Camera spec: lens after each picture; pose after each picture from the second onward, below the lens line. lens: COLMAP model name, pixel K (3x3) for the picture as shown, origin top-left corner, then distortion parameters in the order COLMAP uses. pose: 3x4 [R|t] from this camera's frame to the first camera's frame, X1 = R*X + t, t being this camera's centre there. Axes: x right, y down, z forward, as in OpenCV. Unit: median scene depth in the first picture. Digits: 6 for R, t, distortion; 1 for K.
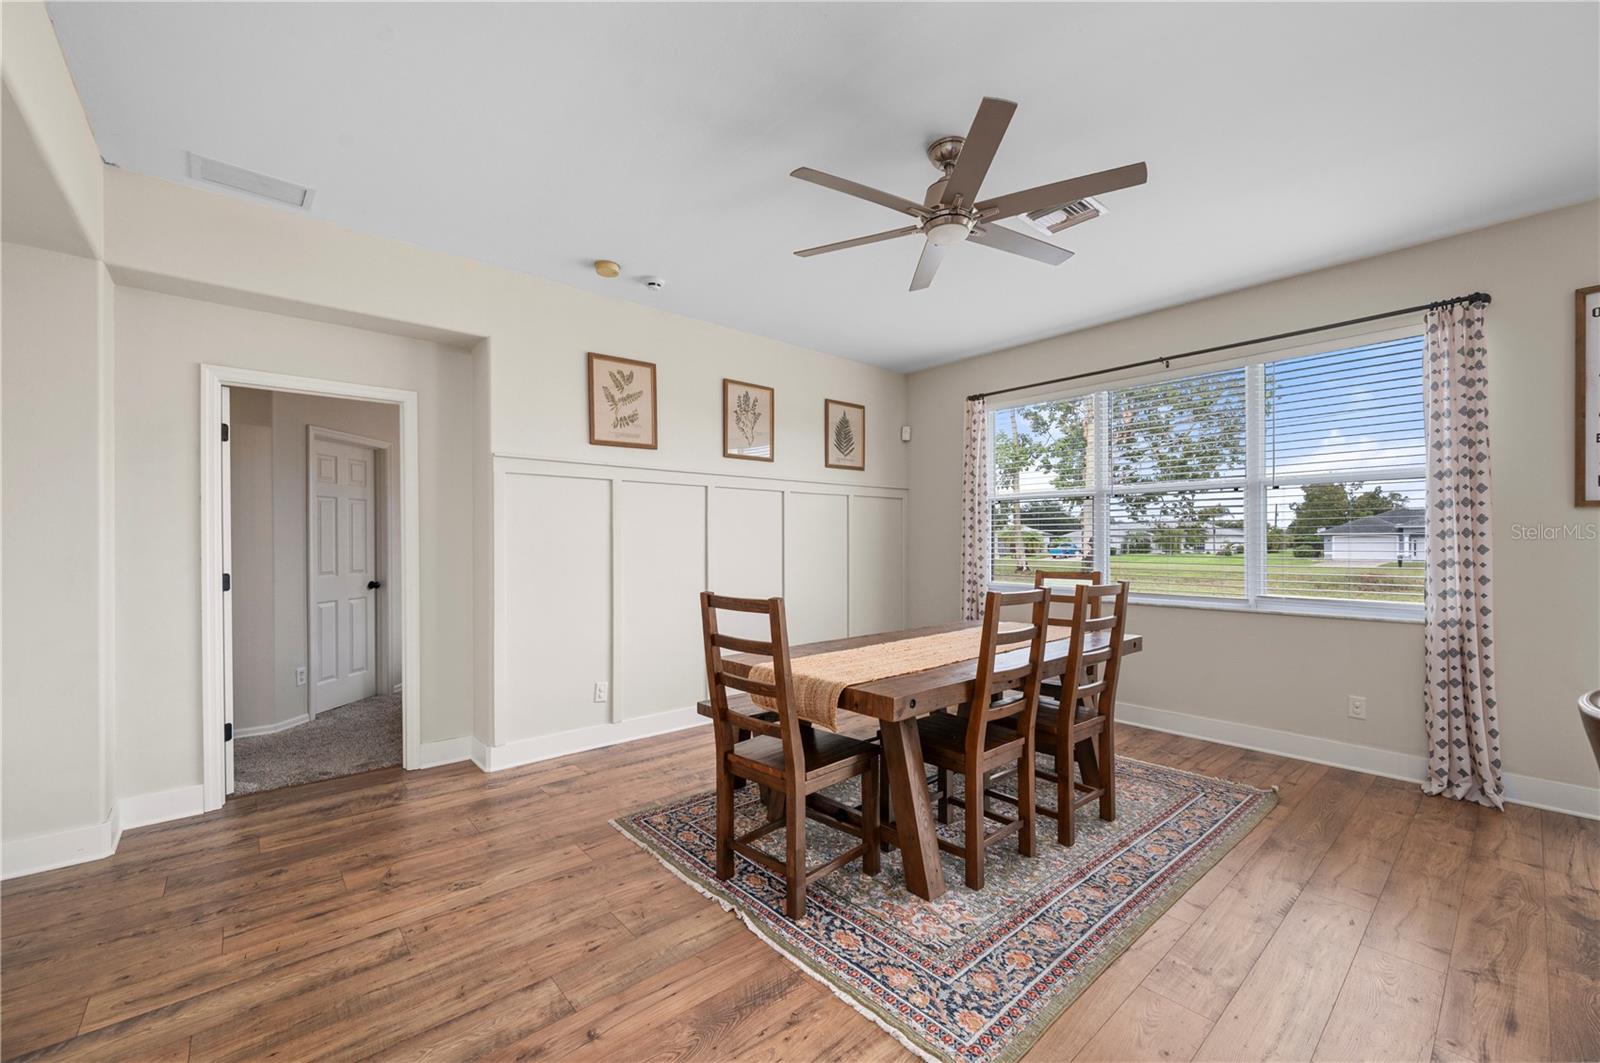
lens RADIAL K [[634.4, 0, 787.3], [0, 634.4, 554.7], [0, 0, 1]] dist [-0.003353, 0.000958]
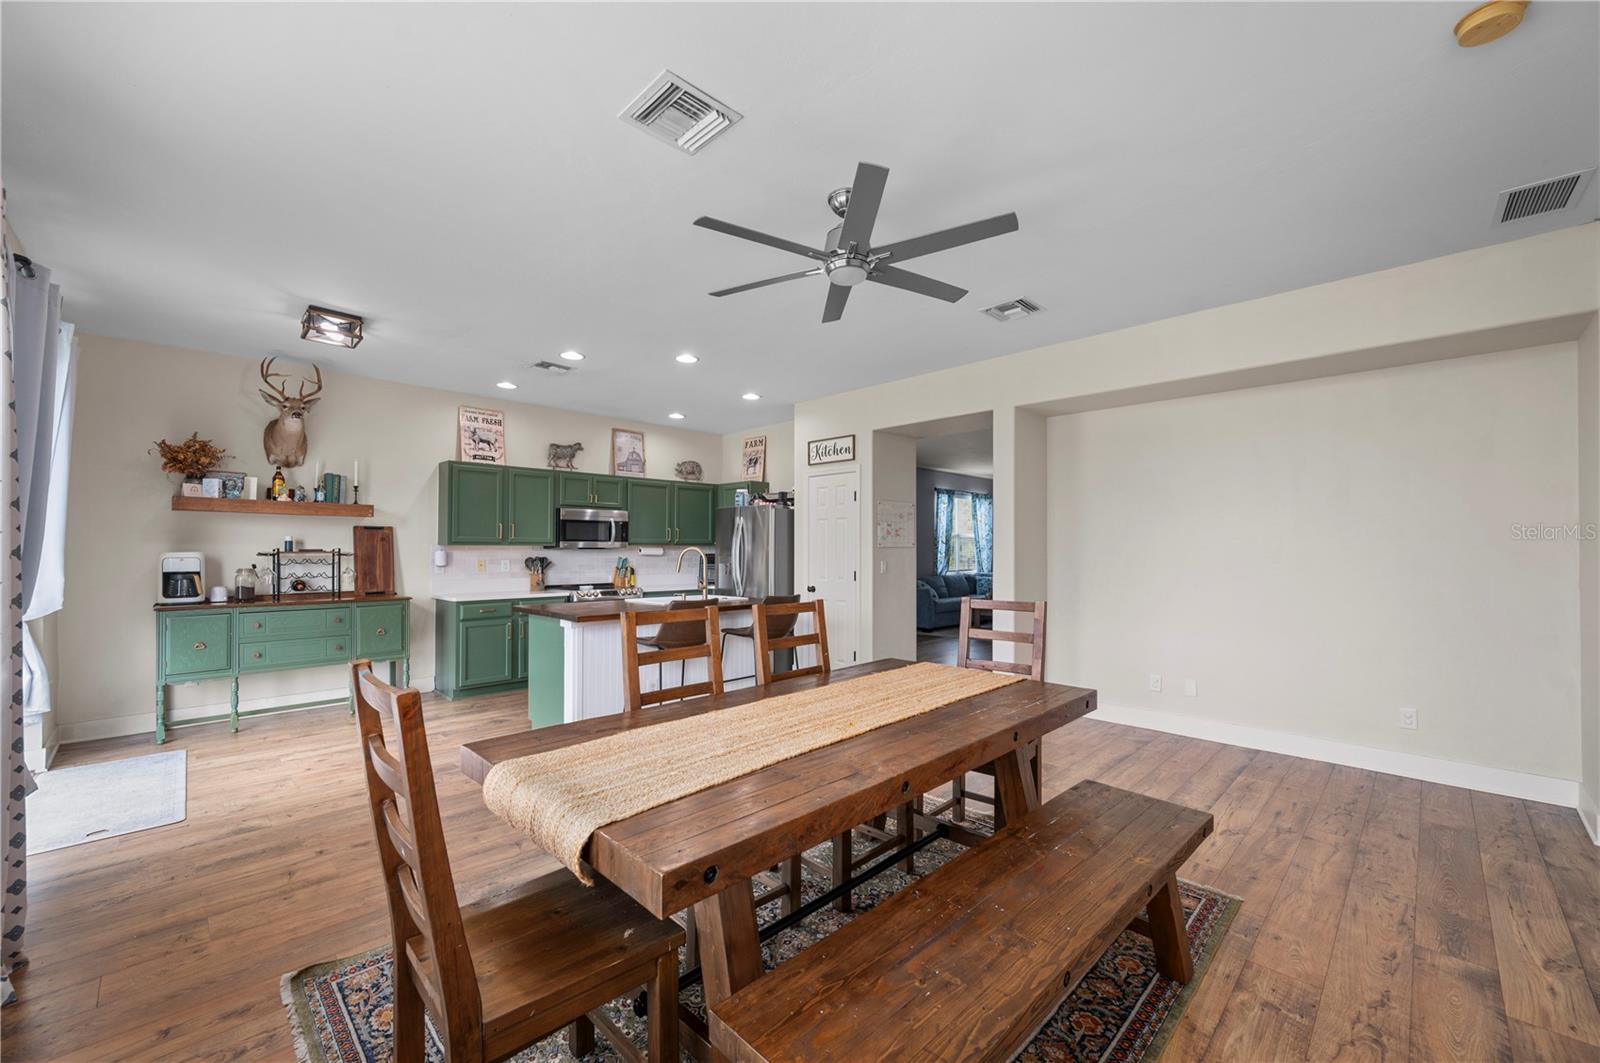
lens RADIAL K [[634.4, 0, 807.5], [0, 634.4, 541.8], [0, 0, 1]] dist [-0.003353, 0.000958]
pose [[-0.996390, -0.001975, -0.084873, 0.294000], [-0.002598, 0.999971, 0.007223, -0.043476], [0.084856, 0.007417, -0.996366, 1.455701]]
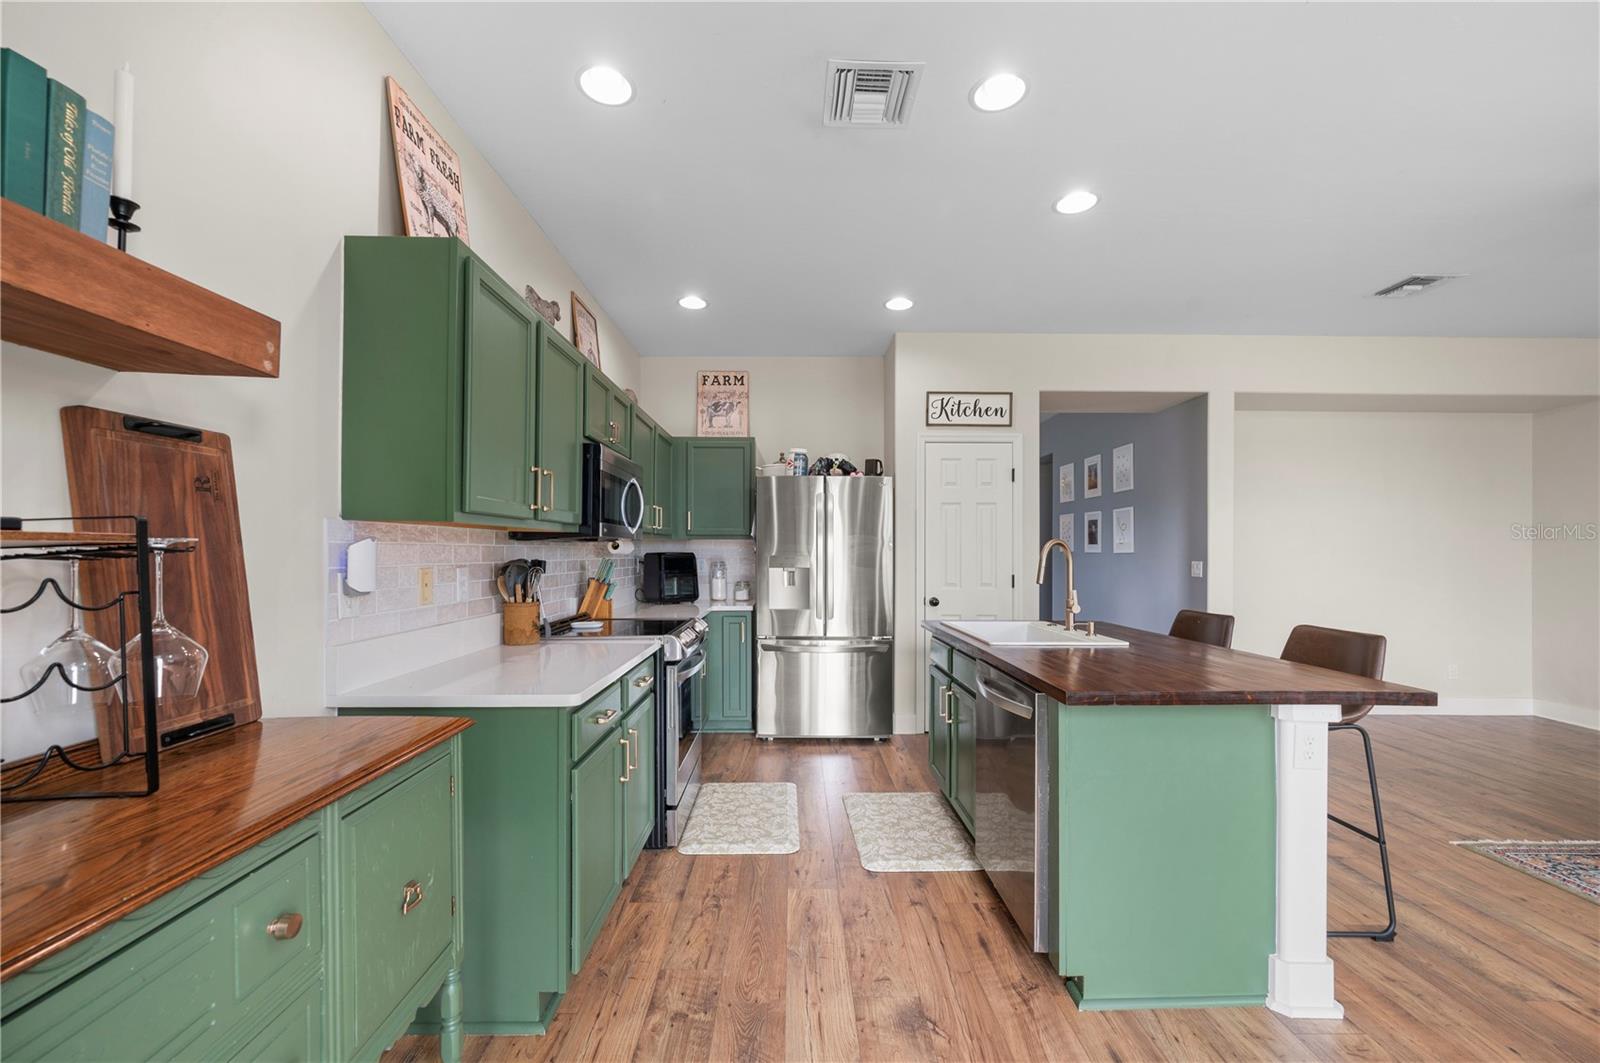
lens RADIAL K [[634.4, 0, 797.6], [0, 634.4, 551.1], [0, 0, 1]] dist [-0.003353, 0.000958]
pose [[-0.648073, -0.002272, -0.761575, 1.263807], [-0.018957, 0.999734, 0.013149, -0.010043], [0.761342, 0.022958, -0.647944, 0.283549]]
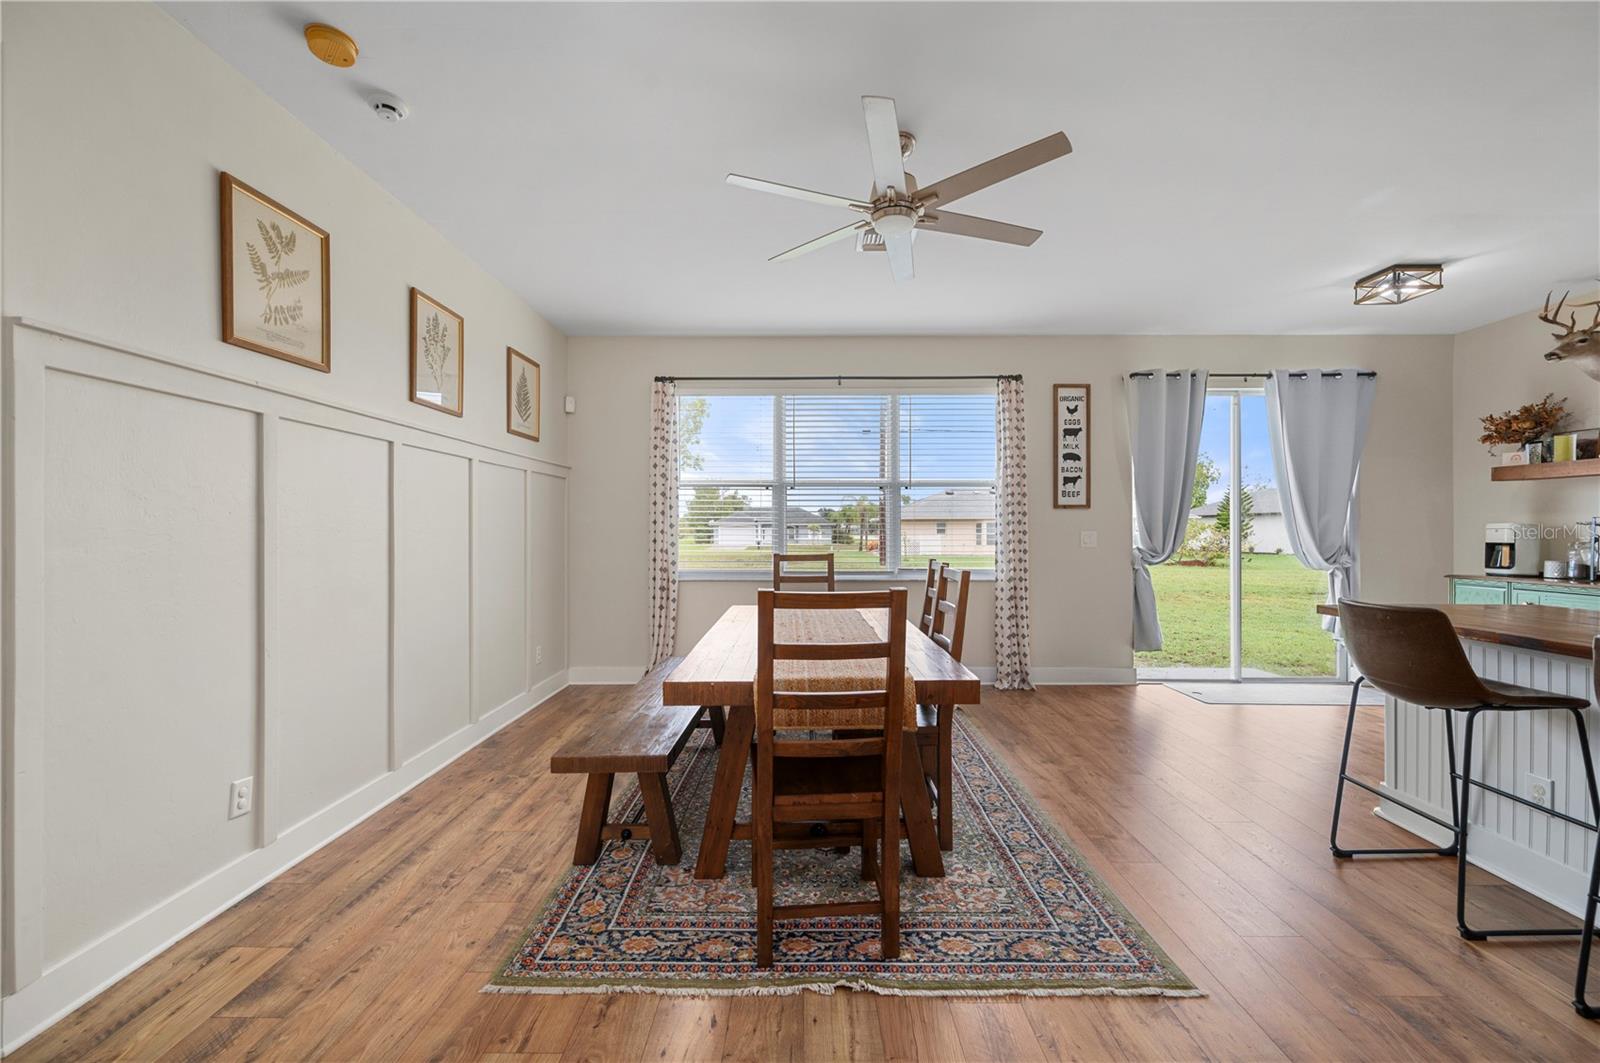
lens RADIAL K [[634.4, 0, 795.0], [0, 634.4, 532.2], [0, 0, 1]] dist [-0.003353, 0.000958]
pose [[0.660163, -0.000665, 0.751122, -0.437108], [0.014722, 0.999819, -0.012055, 0.001765], [-0.750978, 0.019016, 0.660053, 0.312311]]
